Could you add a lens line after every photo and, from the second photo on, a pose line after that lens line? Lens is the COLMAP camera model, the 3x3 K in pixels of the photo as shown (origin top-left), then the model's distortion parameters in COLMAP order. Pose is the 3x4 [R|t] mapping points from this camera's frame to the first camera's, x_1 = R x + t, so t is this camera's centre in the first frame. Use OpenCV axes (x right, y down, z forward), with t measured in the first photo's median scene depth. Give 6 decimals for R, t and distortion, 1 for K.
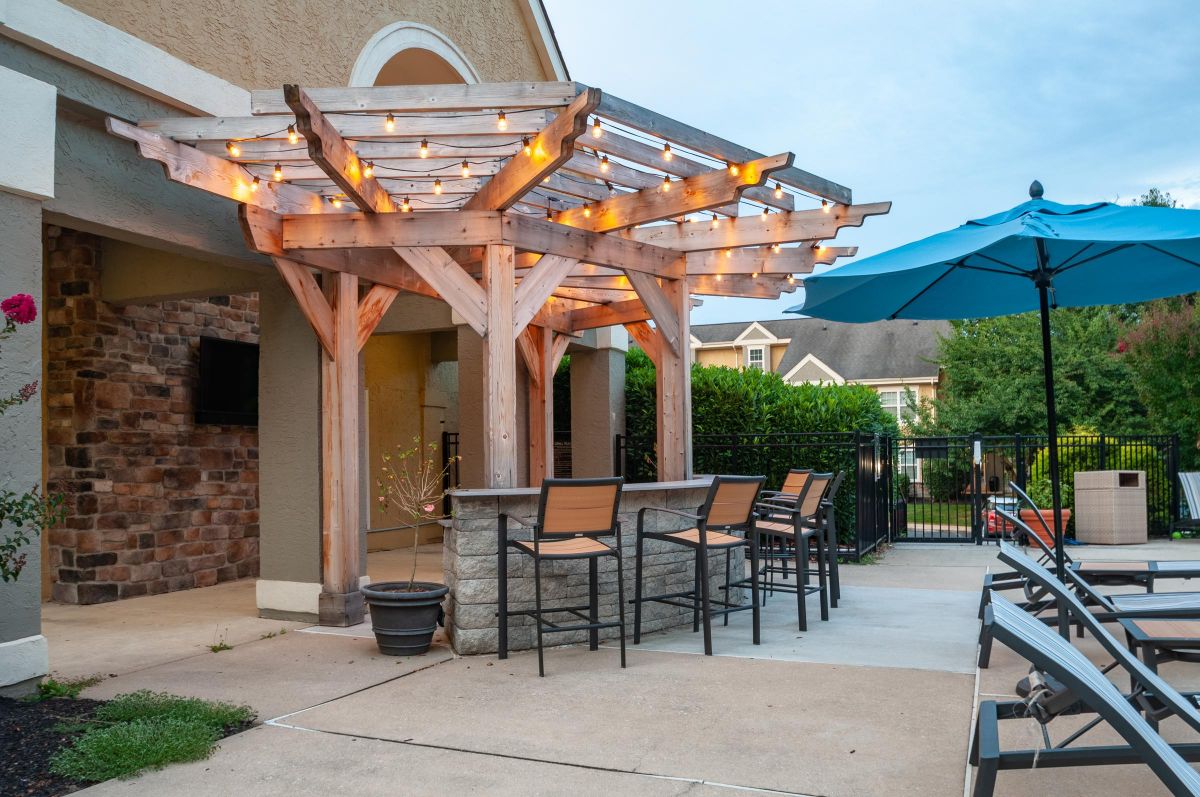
lens RADIAL K [[771.3, 0, 599.8], [0, 771.3, 432.4], [0, 0, 1]] dist [0.004393, 0.001883]
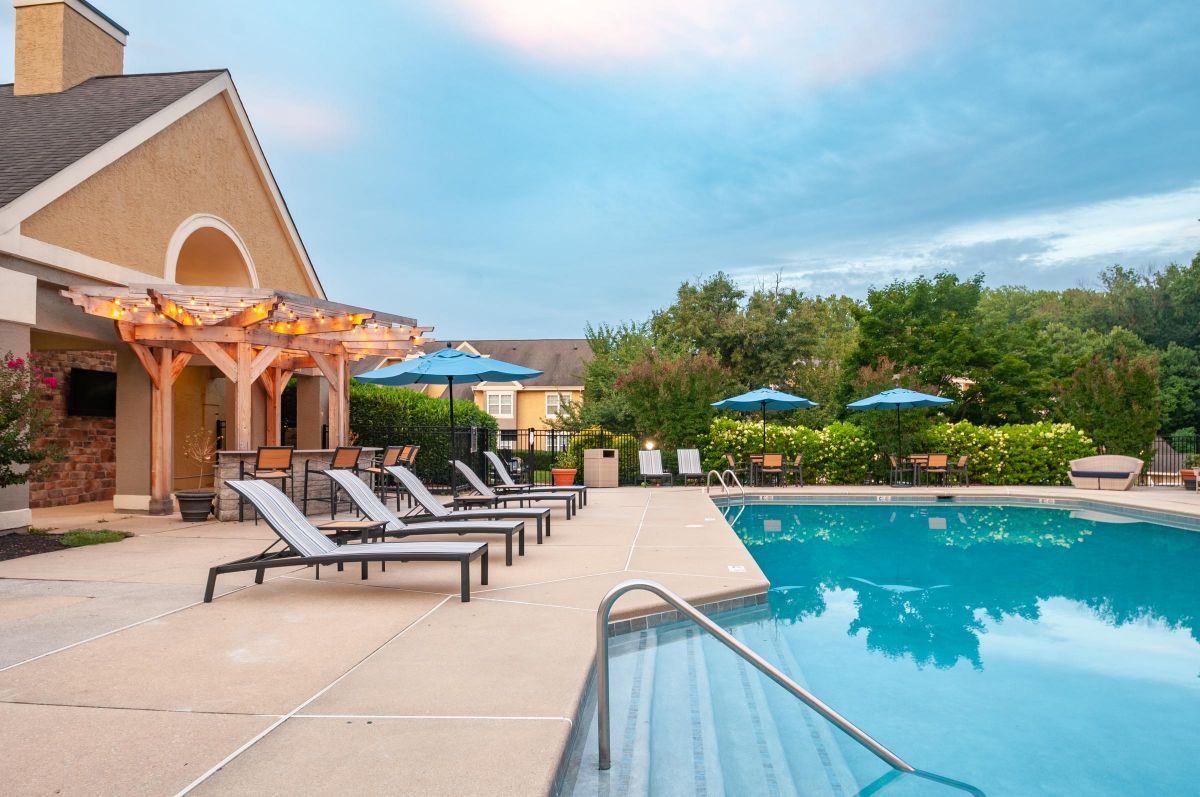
lens RADIAL K [[771.3, 0, 599.8], [0, 771.3, 432.4], [0, 0, 1]] dist [0.004393, 0.001883]
pose [[0.968007, 0.019332, 0.250177, 0.292571], [-0.025880, 0.999402, 0.022910, -0.055700], [-0.249585, -0.028652, 0.967929, -1.334651]]
